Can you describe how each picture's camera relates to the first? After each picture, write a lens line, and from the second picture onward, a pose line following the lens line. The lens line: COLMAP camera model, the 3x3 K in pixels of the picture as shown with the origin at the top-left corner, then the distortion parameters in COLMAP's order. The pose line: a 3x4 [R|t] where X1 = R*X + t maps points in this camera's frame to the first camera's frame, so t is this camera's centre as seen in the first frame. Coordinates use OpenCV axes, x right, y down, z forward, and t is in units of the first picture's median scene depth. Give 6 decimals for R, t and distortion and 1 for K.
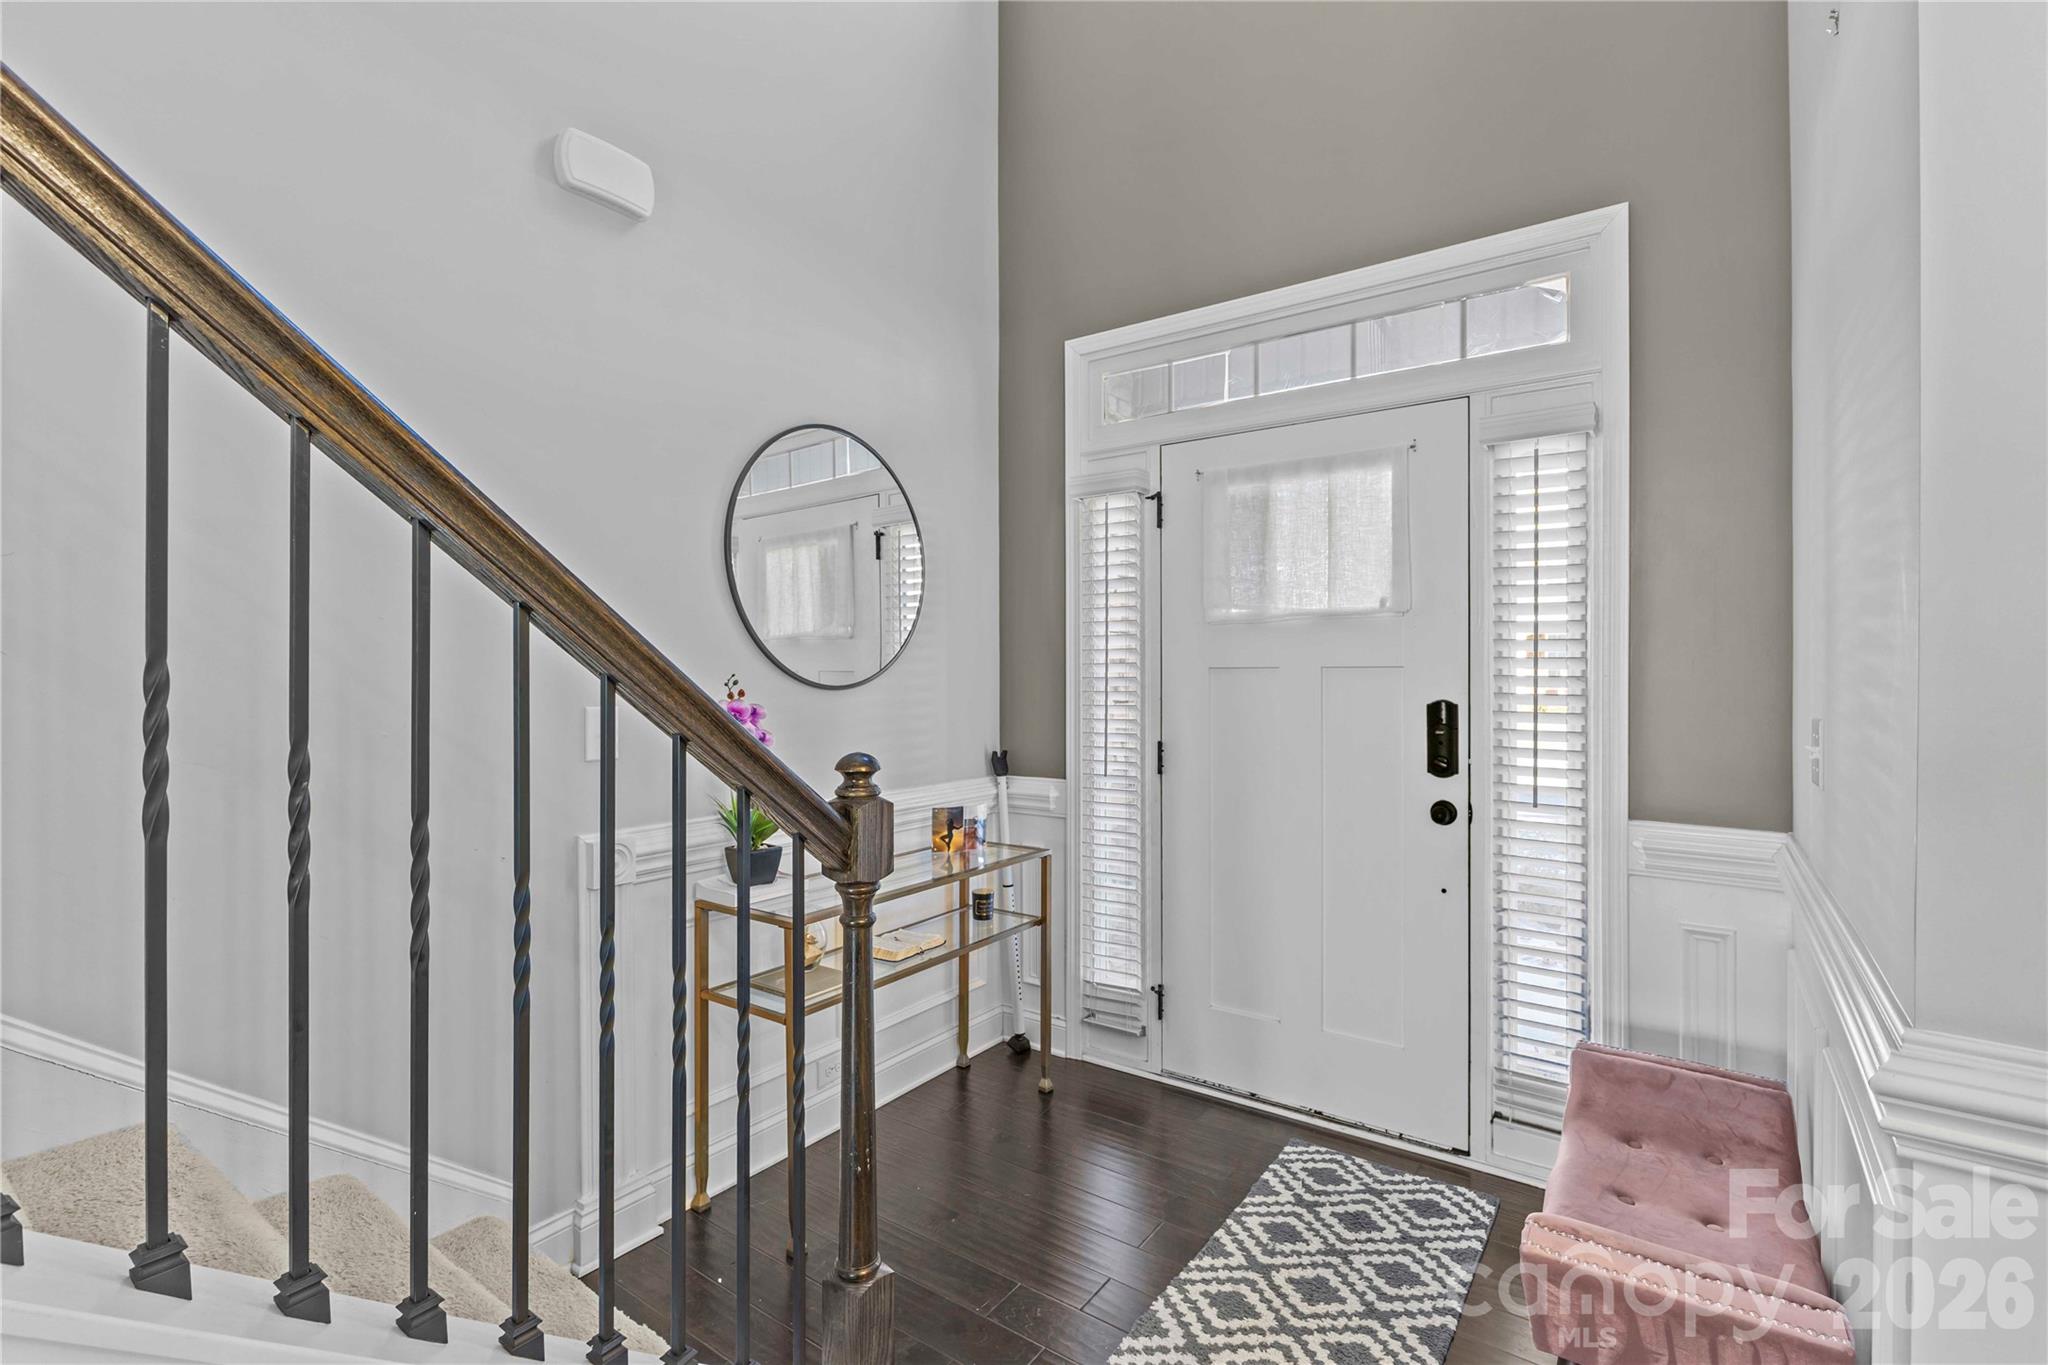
lens RADIAL K [[904.7, 0, 1031.8], [0, 904.7, 680.3], [0, 0, 1]] dist [-0.008407, 0.000089]
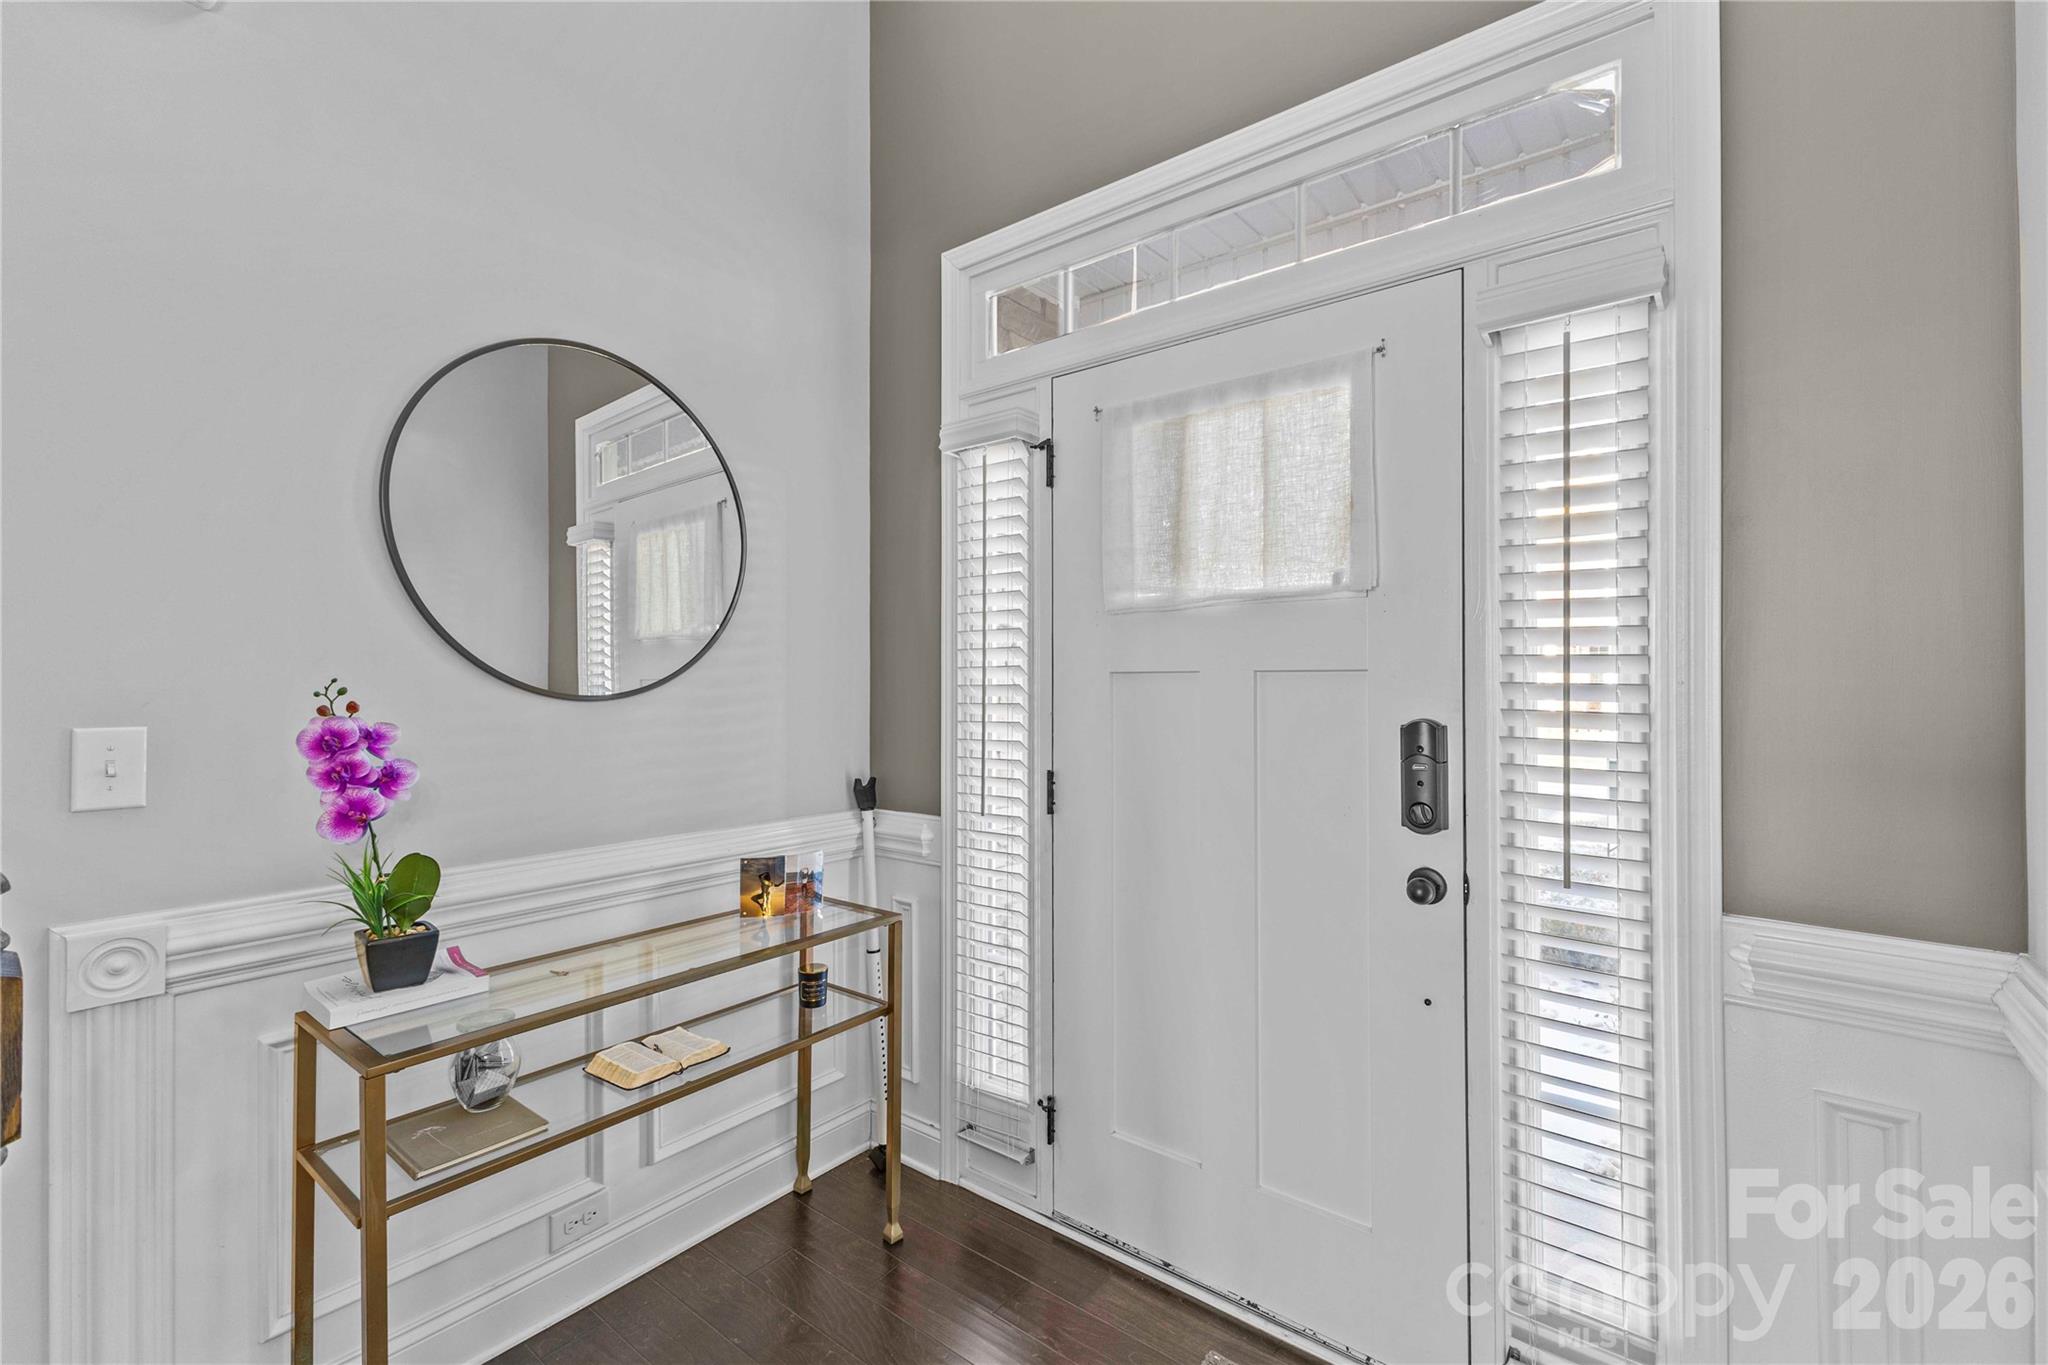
lens RADIAL K [[882.5, 0, 1019.0], [0, 882.5, 678.1], [0, 0, 1]] dist [0.011615, -0.003258]
pose [[0.998987, 0.002017, -0.044944, 0.149271], [-0.002586, 0.999917, -0.012607, 0.000133], [0.044915, 0.012710, 0.998910, 0.266338]]
